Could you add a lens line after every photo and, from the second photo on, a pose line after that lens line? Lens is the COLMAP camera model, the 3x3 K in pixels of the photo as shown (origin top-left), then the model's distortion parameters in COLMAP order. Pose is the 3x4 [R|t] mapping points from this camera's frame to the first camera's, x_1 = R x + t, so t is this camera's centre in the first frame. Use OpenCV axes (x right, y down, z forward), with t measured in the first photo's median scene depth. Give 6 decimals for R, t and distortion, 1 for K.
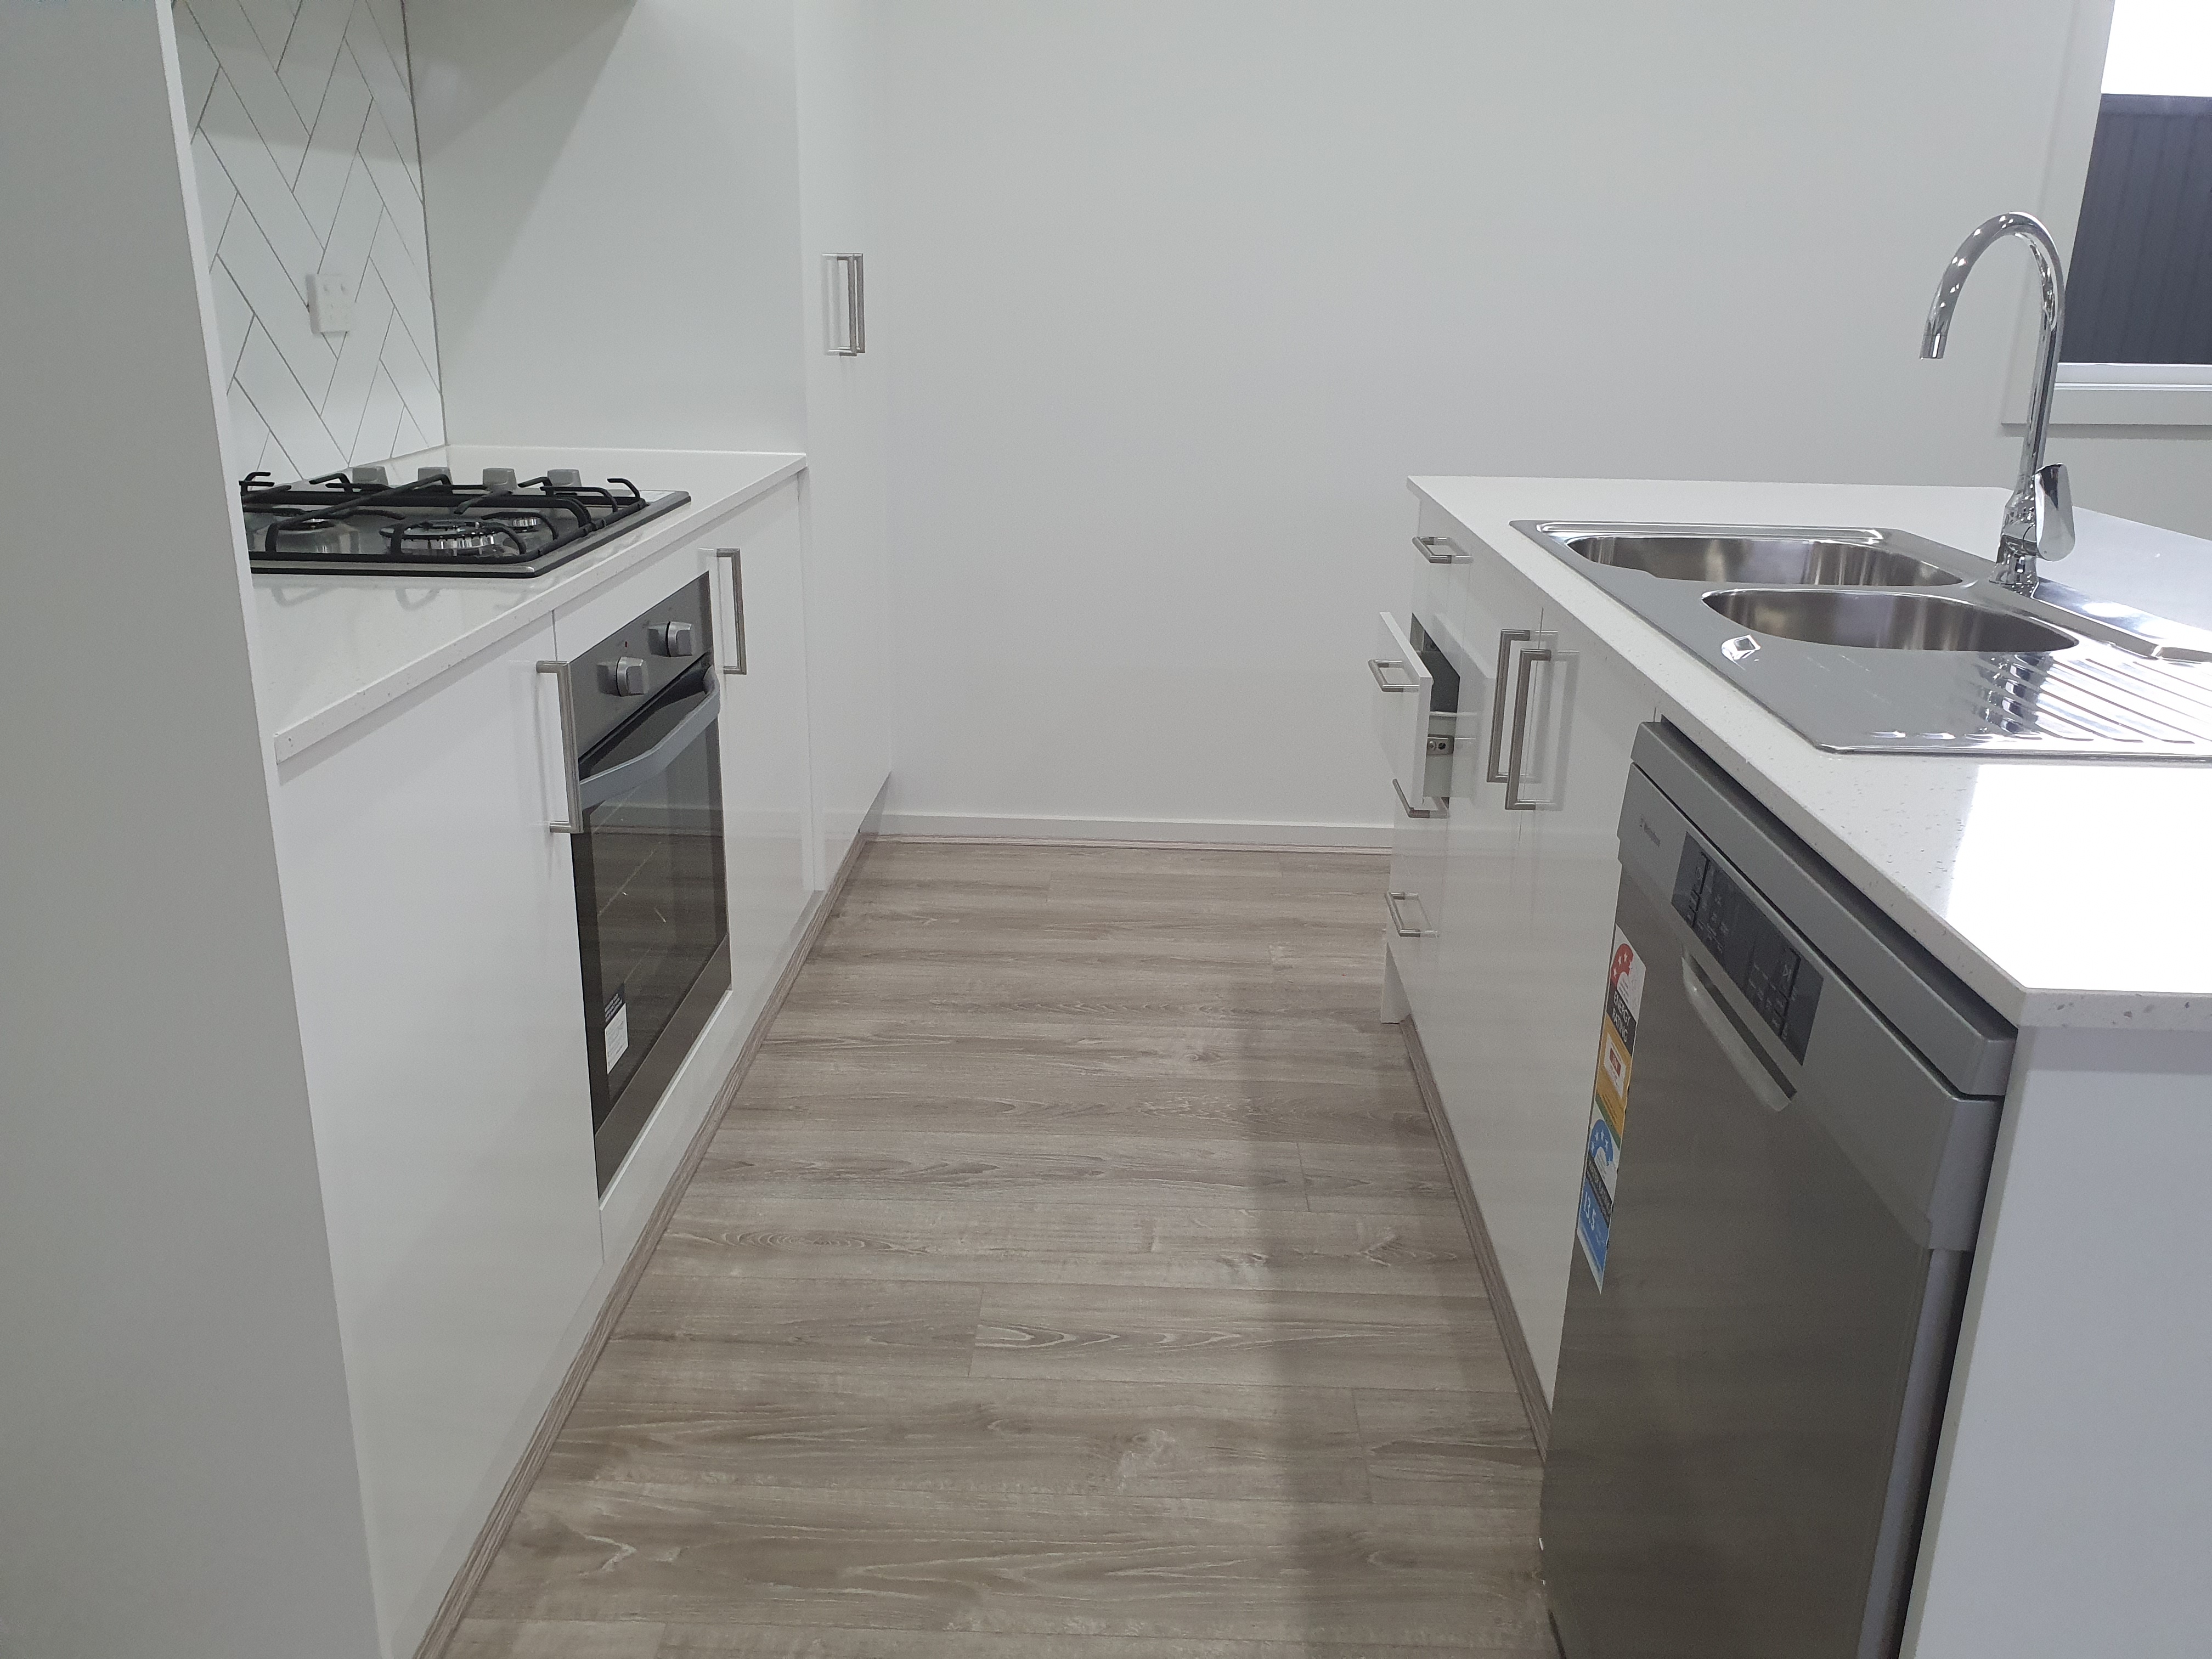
lens RADIAL K [[1726.3, 0, 1124.1], [0, 1726.3, 810.1], [0, 0, 1]] dist [0.048486, -0.037404]
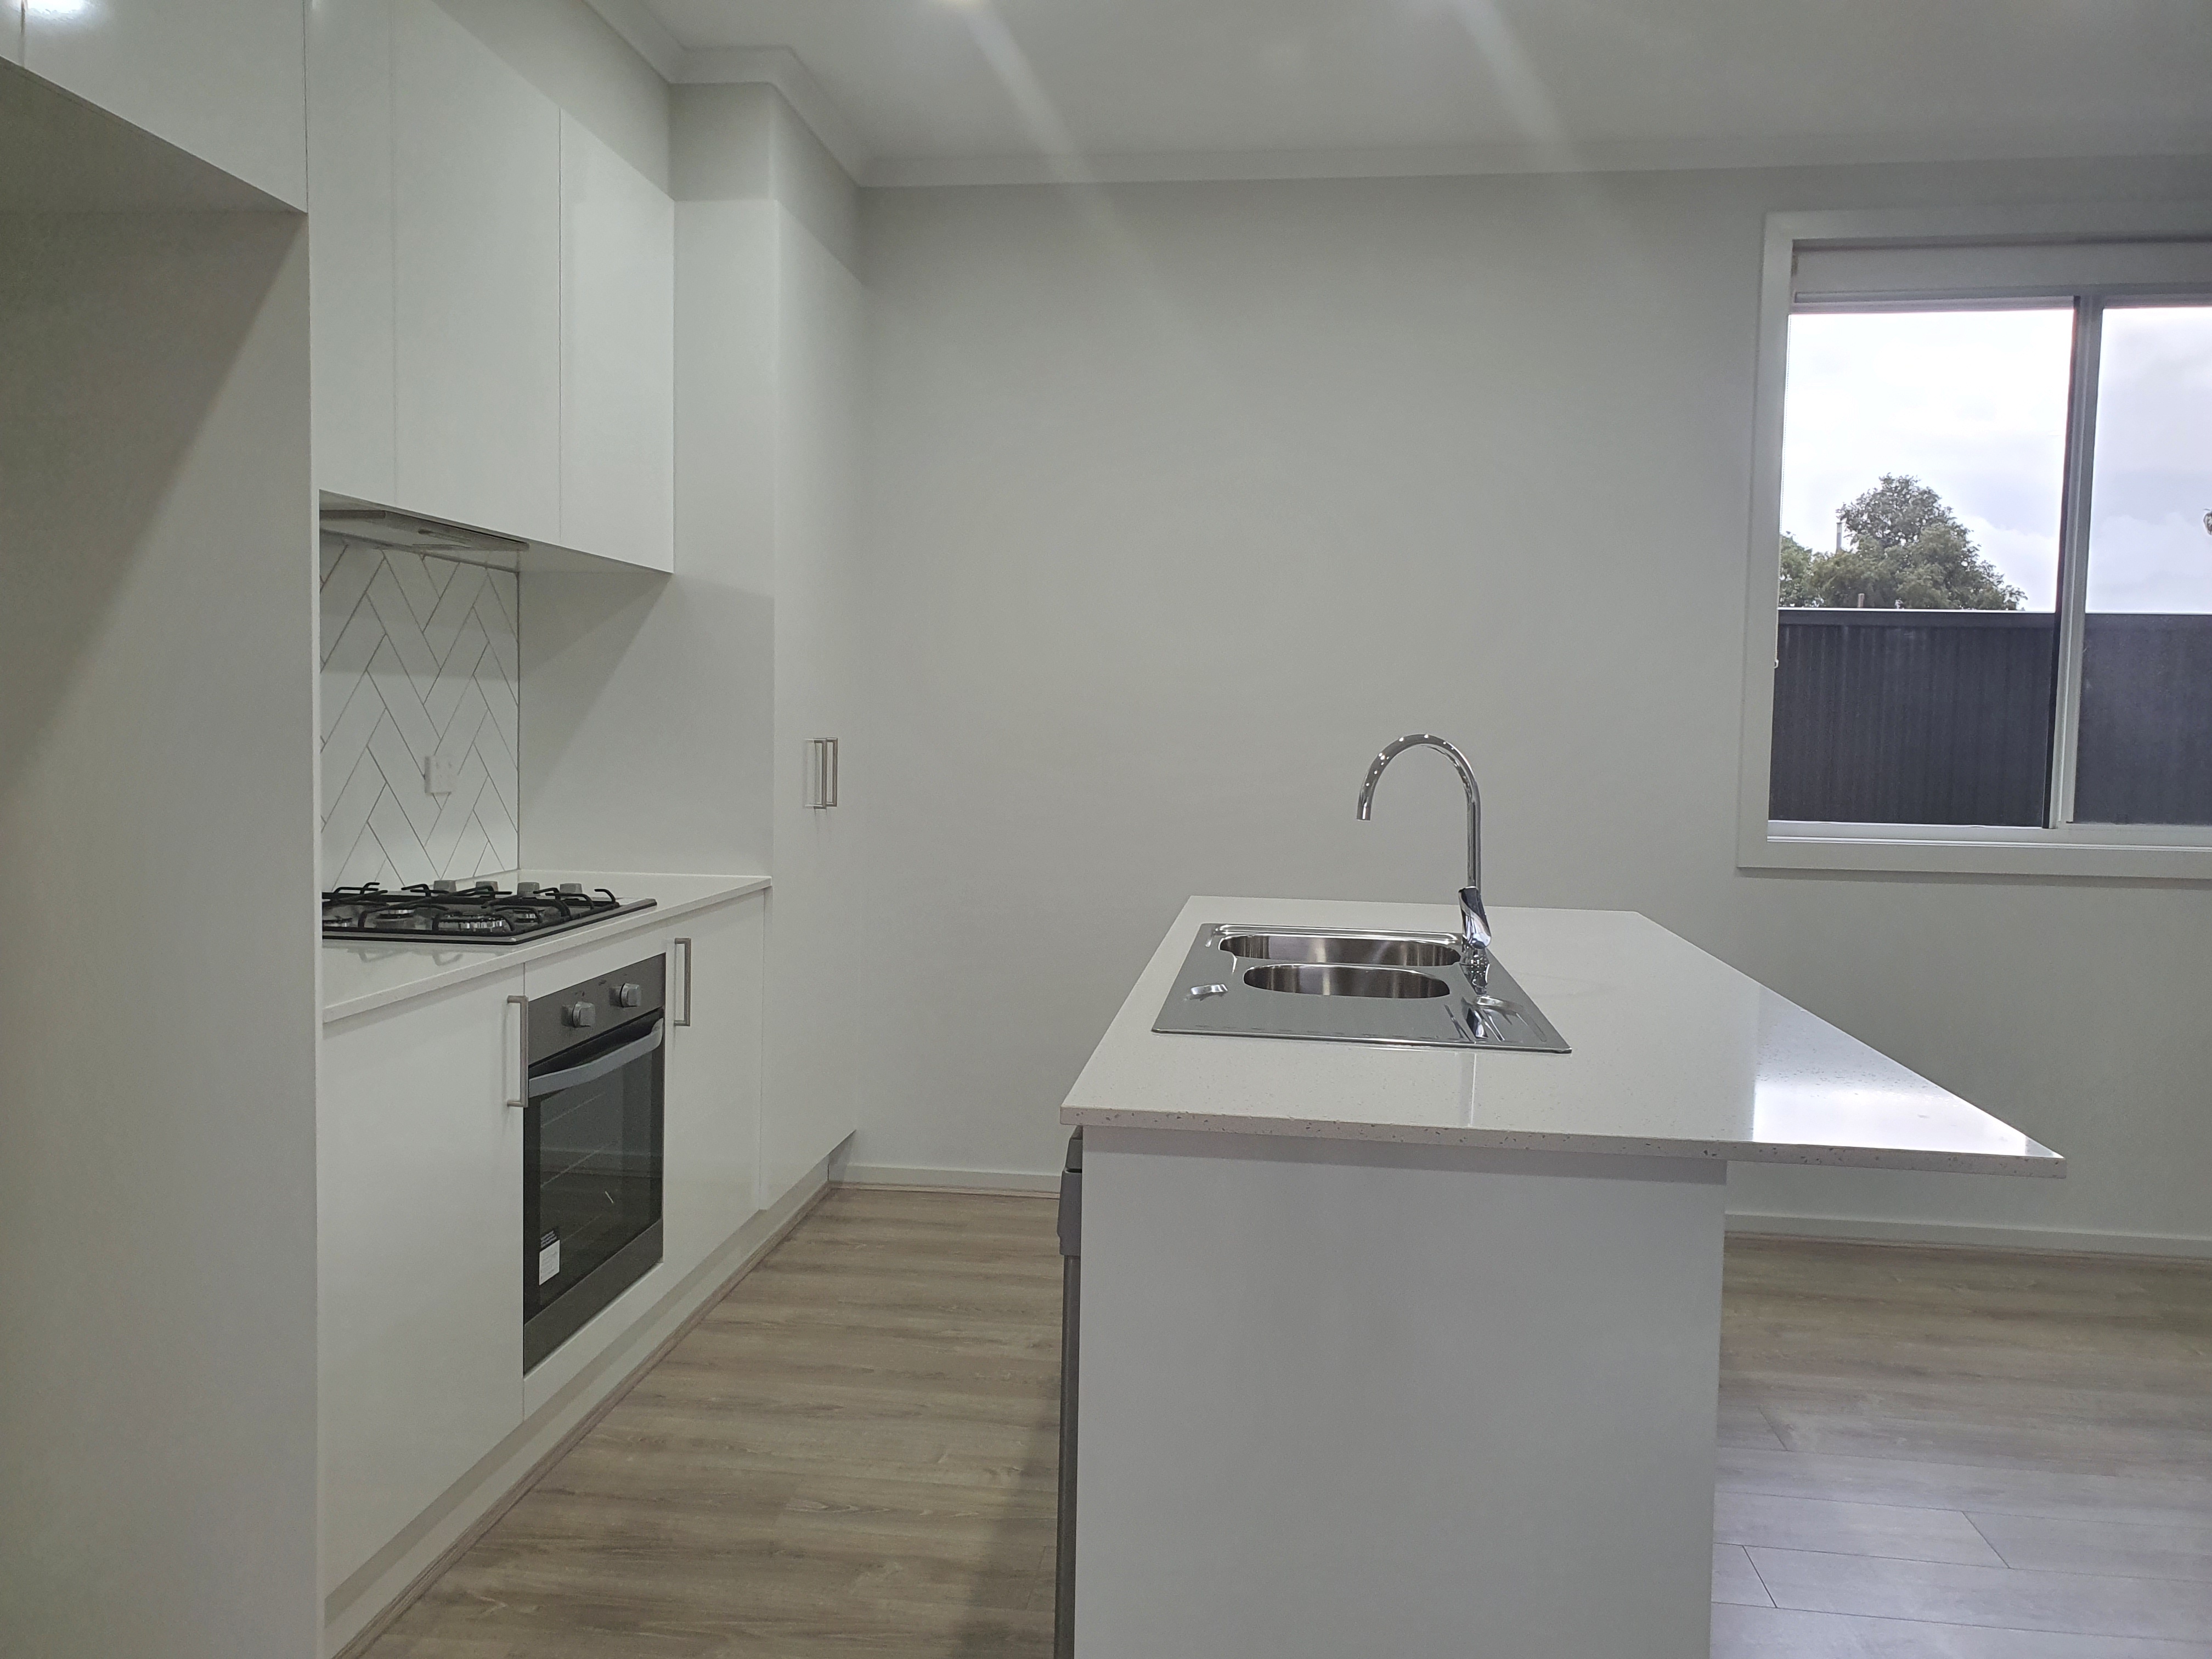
lens RADIAL K [[1726.3, 0, 1096.5], [0, 1726.3, 831.7], [0, 0, 1]] dist [0.048486, -0.037404]
pose [[0.995356, 0.008317, -0.095907, 0.270418], [-0.030760, 0.971511, -0.234988, 0.097243], [0.091220, 0.236847, 0.967255, -0.408939]]
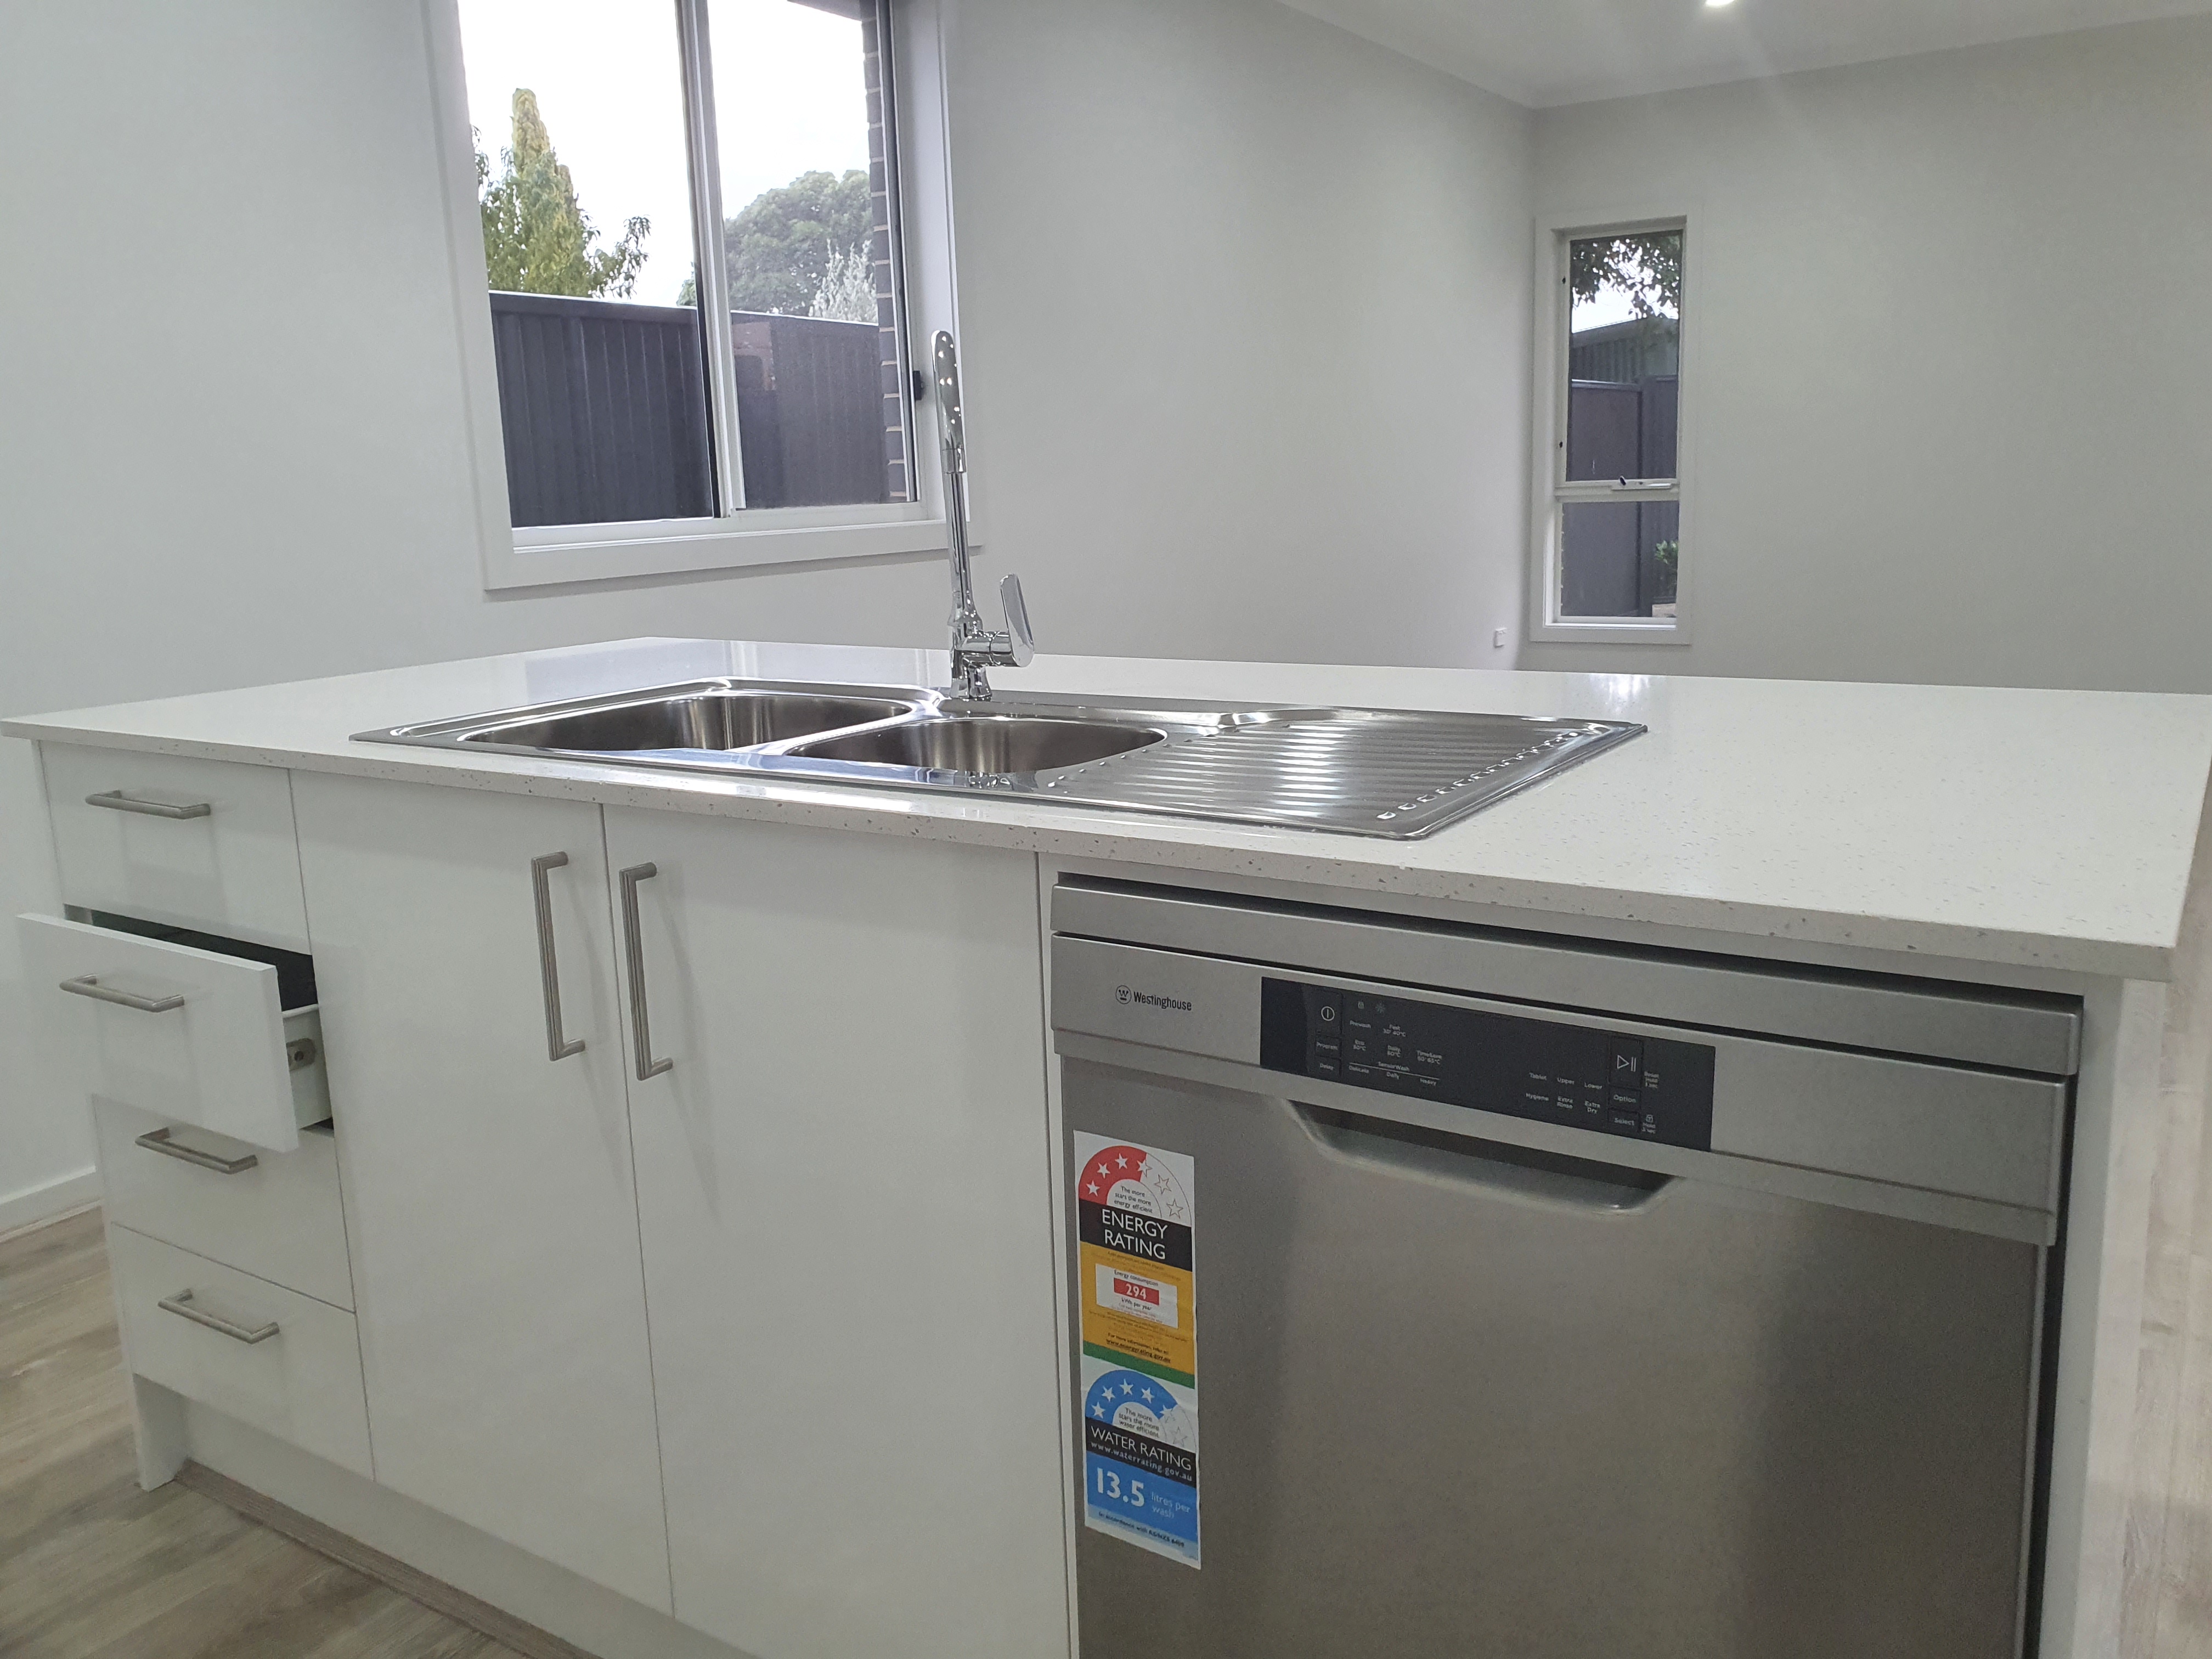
lens RADIAL K [[1726.3, 0, 1127.6], [0, 1726.3, 797.4], [0, 0, 1]] dist [0.048486, -0.037404]
pose [[0.521756, -0.193529, 0.830854, -0.228585], [0.291767, 0.955678, 0.039381, -0.071790], [-0.801650, 0.221869, 0.555096, 0.323198]]
